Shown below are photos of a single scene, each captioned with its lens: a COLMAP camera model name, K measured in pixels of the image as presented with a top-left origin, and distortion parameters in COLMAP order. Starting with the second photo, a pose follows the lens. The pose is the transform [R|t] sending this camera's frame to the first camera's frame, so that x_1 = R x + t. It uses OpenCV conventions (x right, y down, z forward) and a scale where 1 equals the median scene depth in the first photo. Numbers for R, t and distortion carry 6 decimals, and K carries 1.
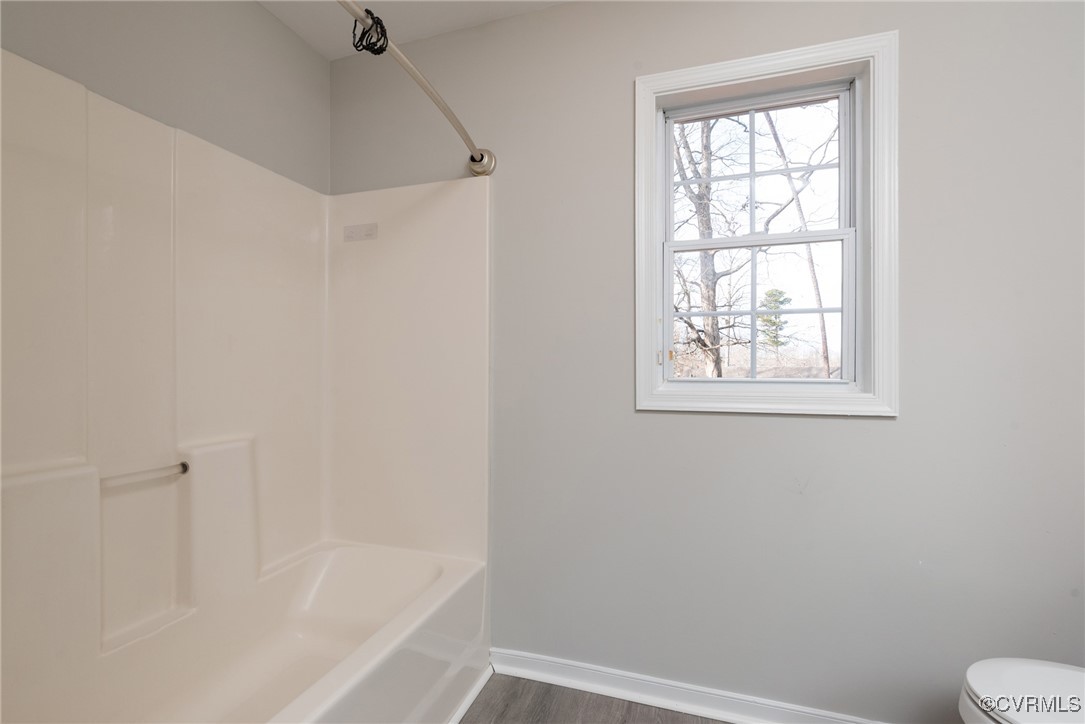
lens RADIAL K [[472.1, 0, 541.3], [0, 472.1, 363.9], [0, 0, 1]] dist [-0.000580, 0.002090]
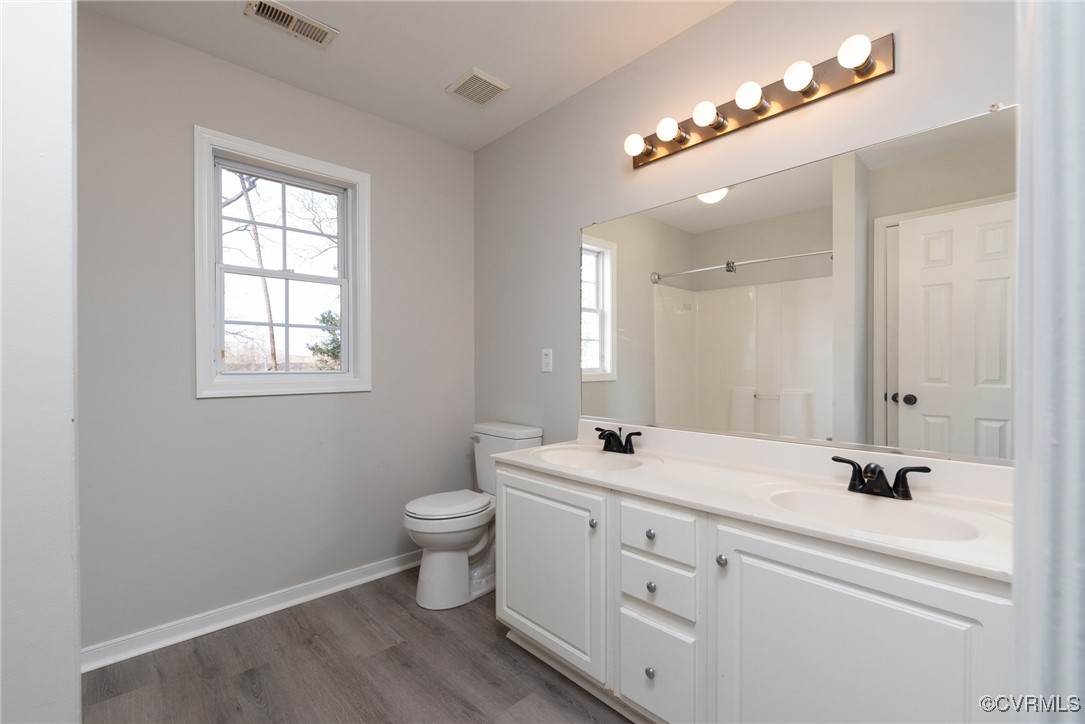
lens RADIAL K [[472.1, 0, 540.9], [0, 472.1, 364.1], [0, 0, 1]] dist [-0.000580, 0.002090]
pose [[0.477215, 0.000086, 0.878787, -0.444294], [-0.006928, 0.999969, 0.003665, -0.001323], [-0.878759, -0.007837, 0.477201, -0.370999]]
